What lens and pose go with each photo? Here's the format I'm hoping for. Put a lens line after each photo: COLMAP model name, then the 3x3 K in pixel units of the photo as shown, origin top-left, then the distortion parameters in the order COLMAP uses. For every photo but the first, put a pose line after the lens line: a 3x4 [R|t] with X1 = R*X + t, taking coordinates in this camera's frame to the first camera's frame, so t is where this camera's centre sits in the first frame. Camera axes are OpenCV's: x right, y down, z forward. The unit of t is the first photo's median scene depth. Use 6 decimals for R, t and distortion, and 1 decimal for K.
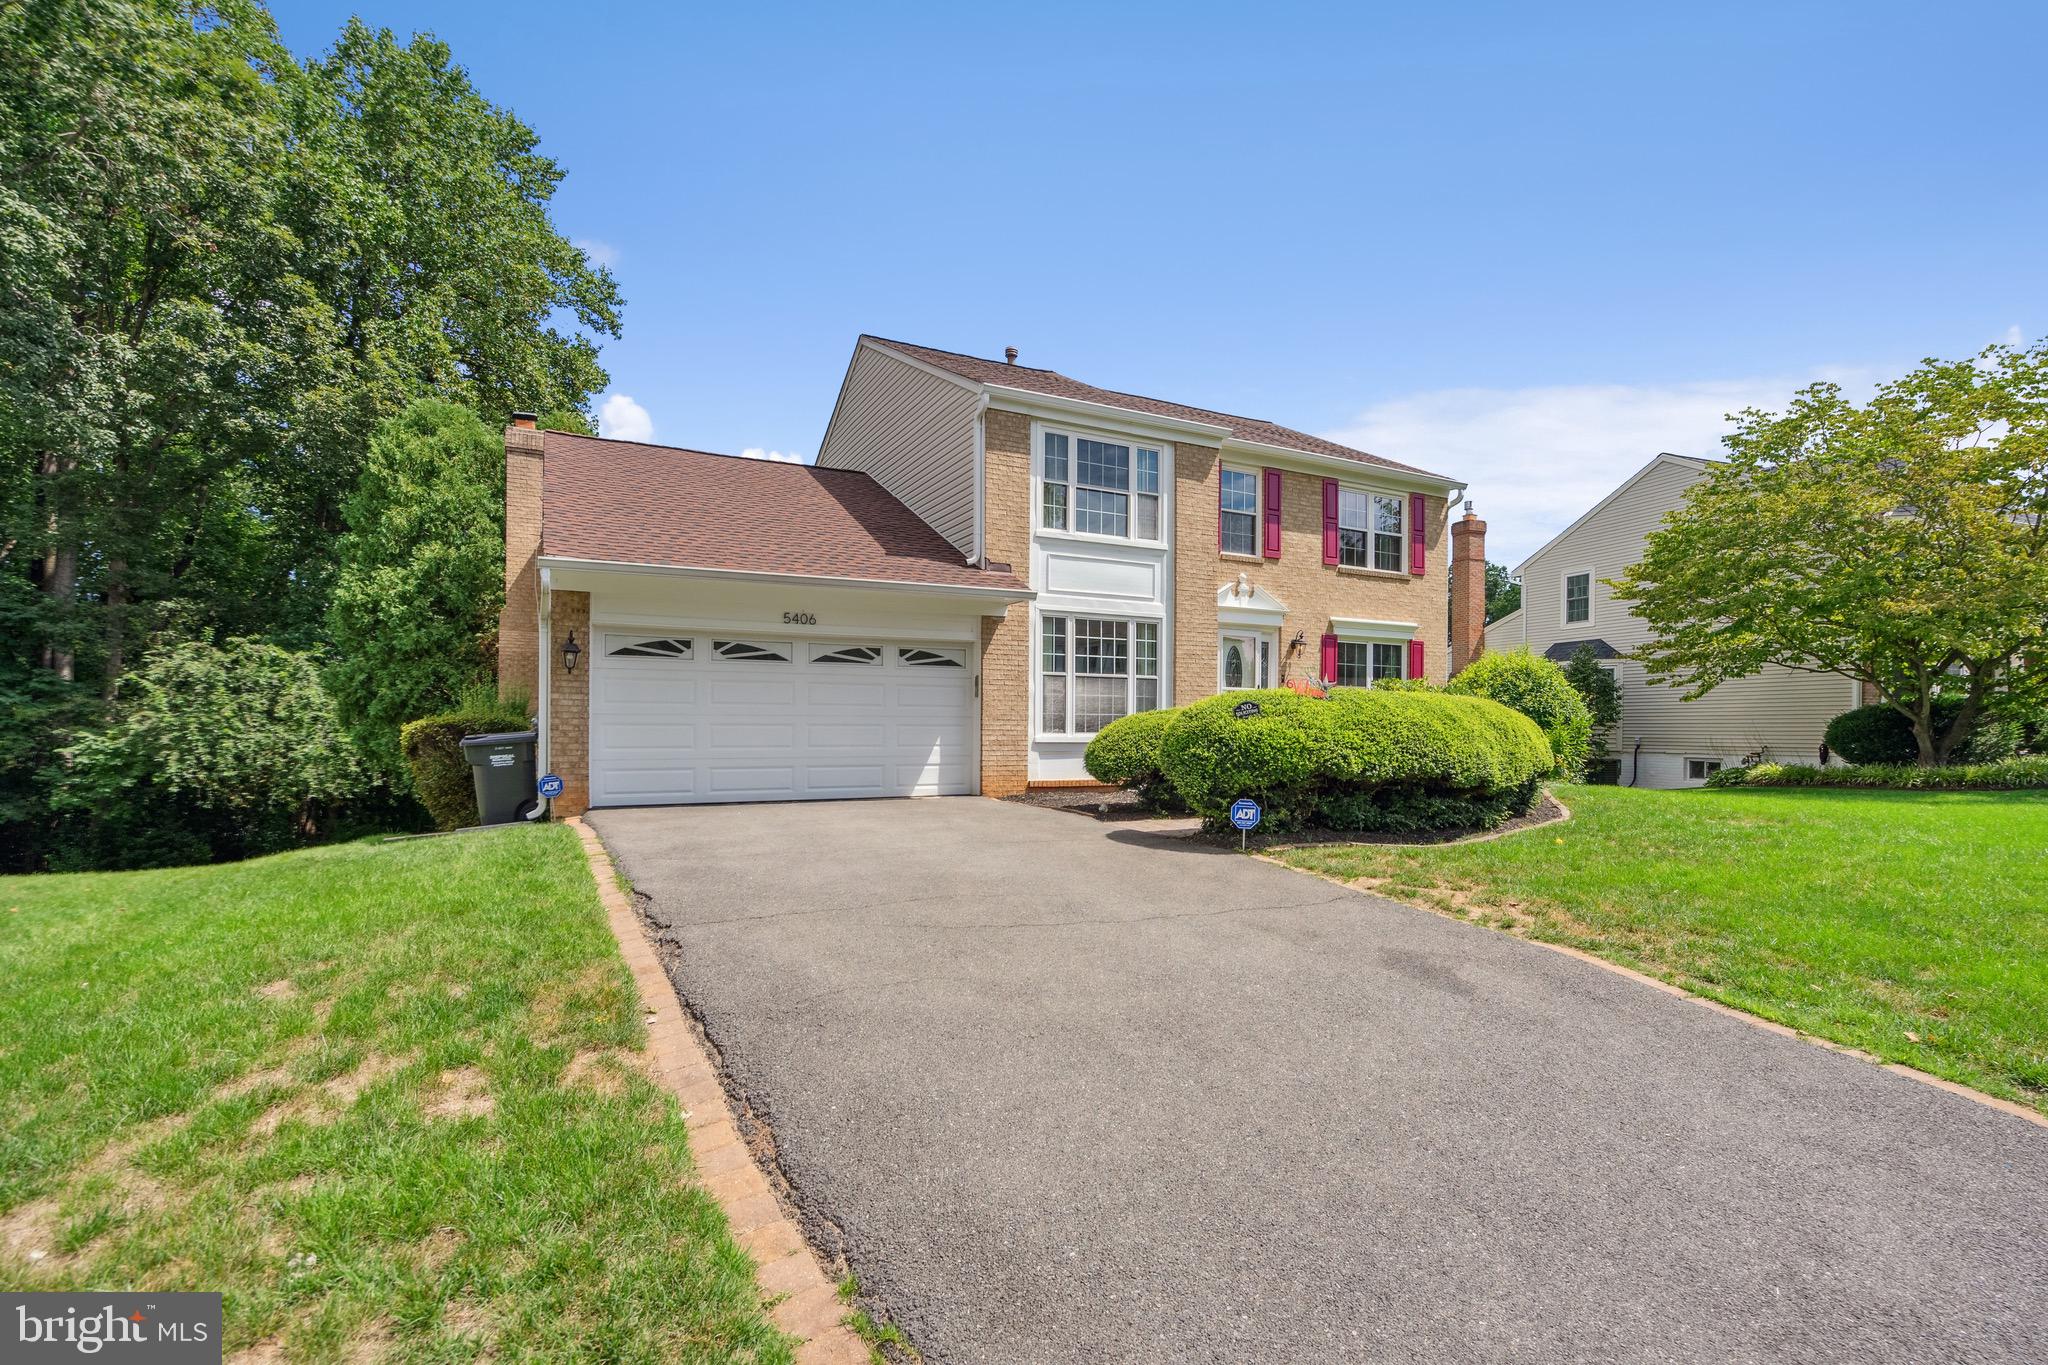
lens RADIAL K [[935.4, 0, 1027.6], [0, 935.4, 685.3], [0, 0, 1]] dist [0.006574, 0.003535]
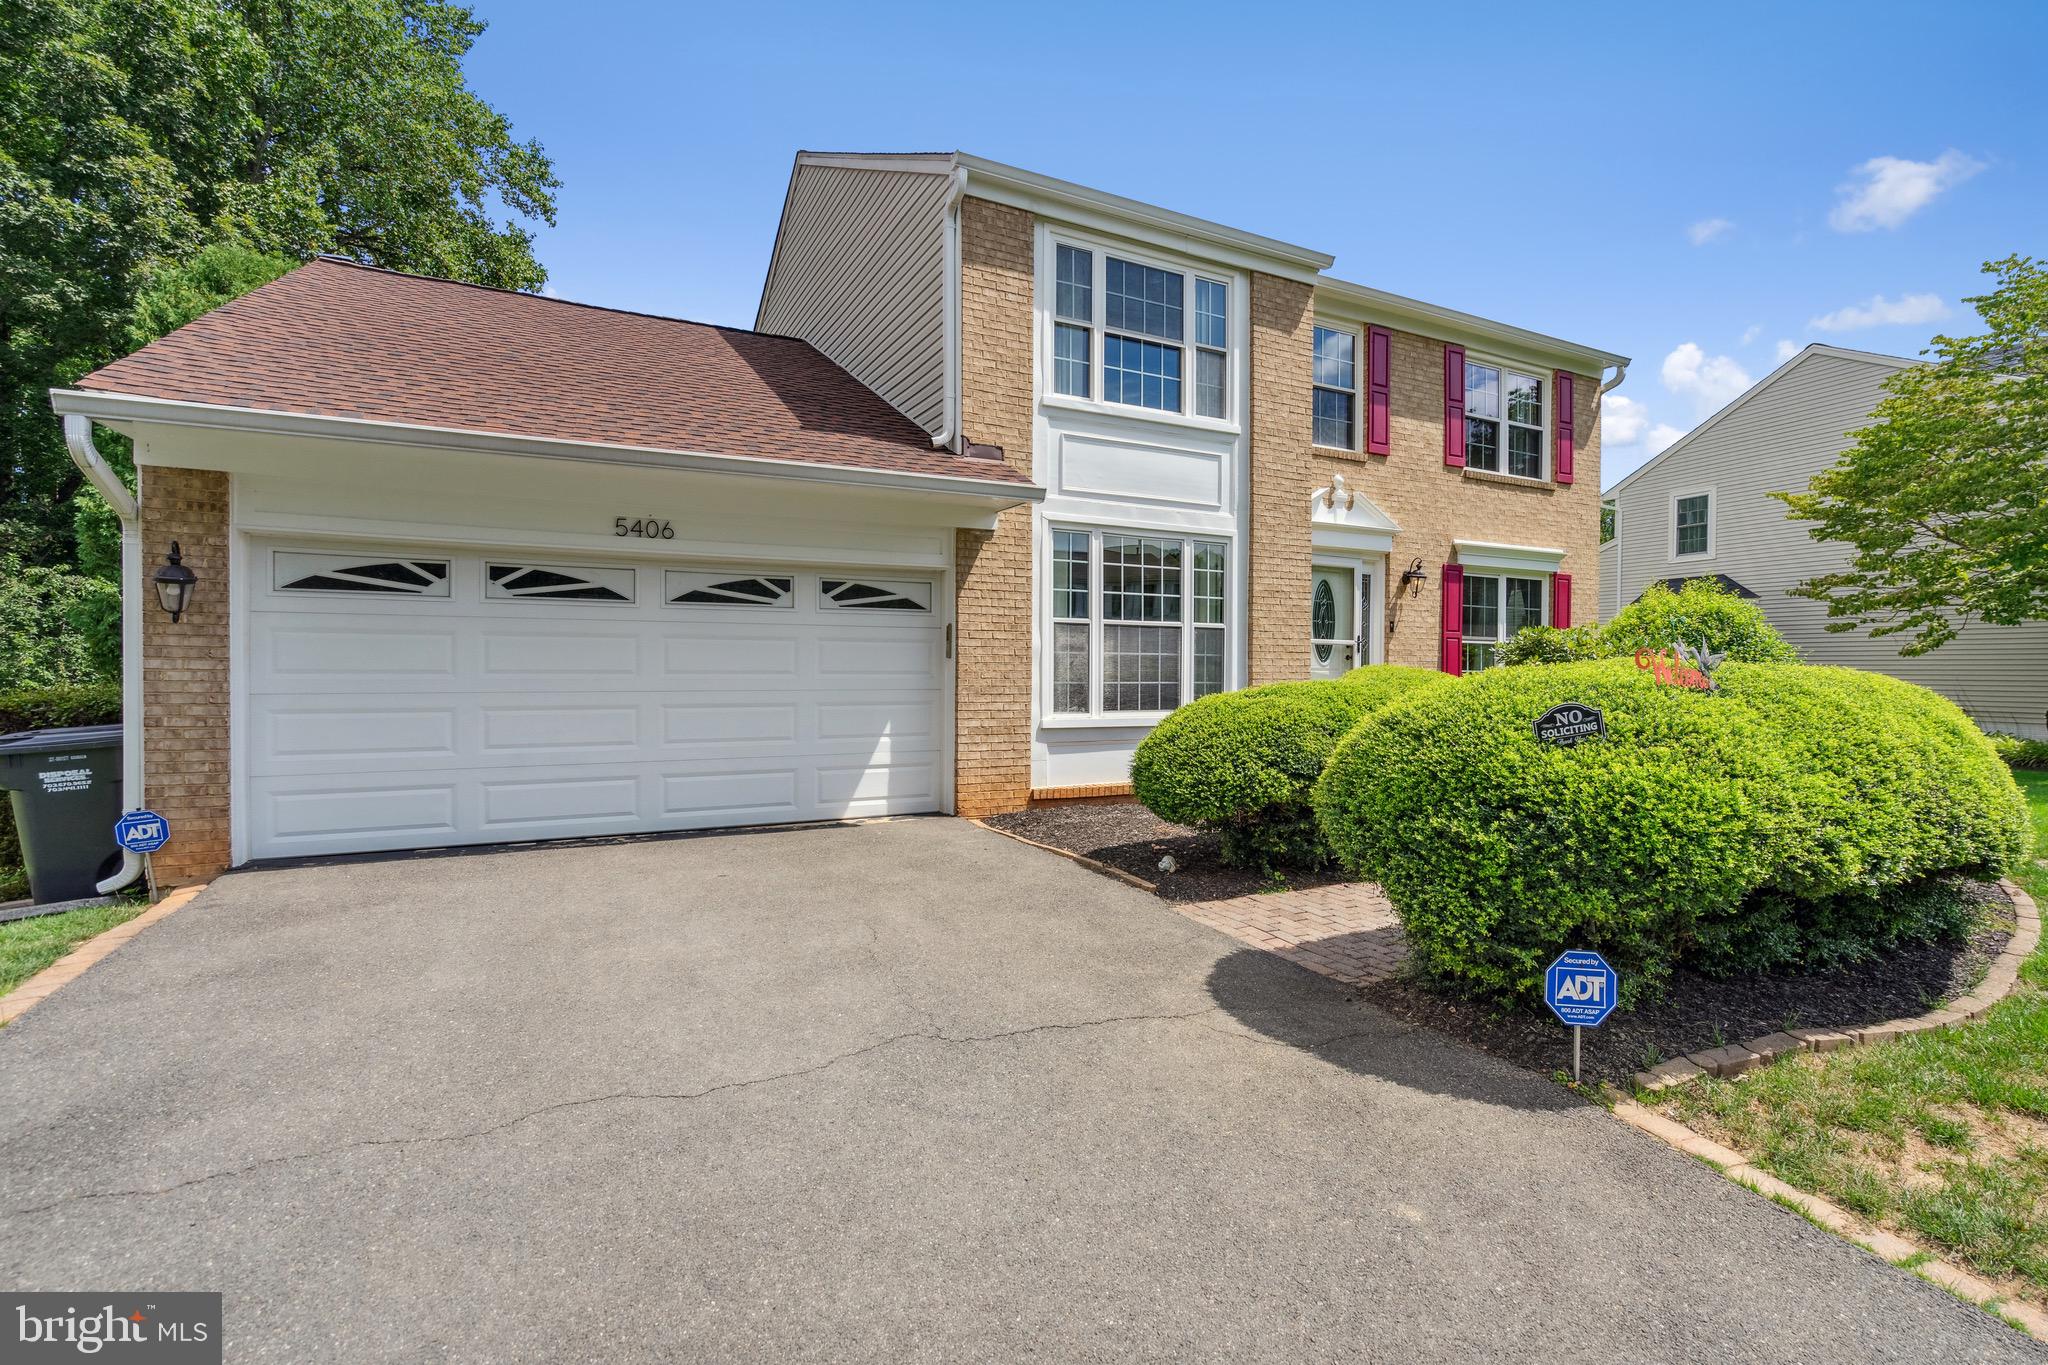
lens RADIAL K [[935.4, 0, 1073.9], [0, 935.4, 666.5], [0, 0, 1]] dist [0.006574, 0.003535]
pose [[0.998610, -0.000800, 0.052710, -0.003484], [-0.001659, 0.998912, 0.046595, -0.010459], [-0.052690, -0.046618, 0.997522, 0.340666]]
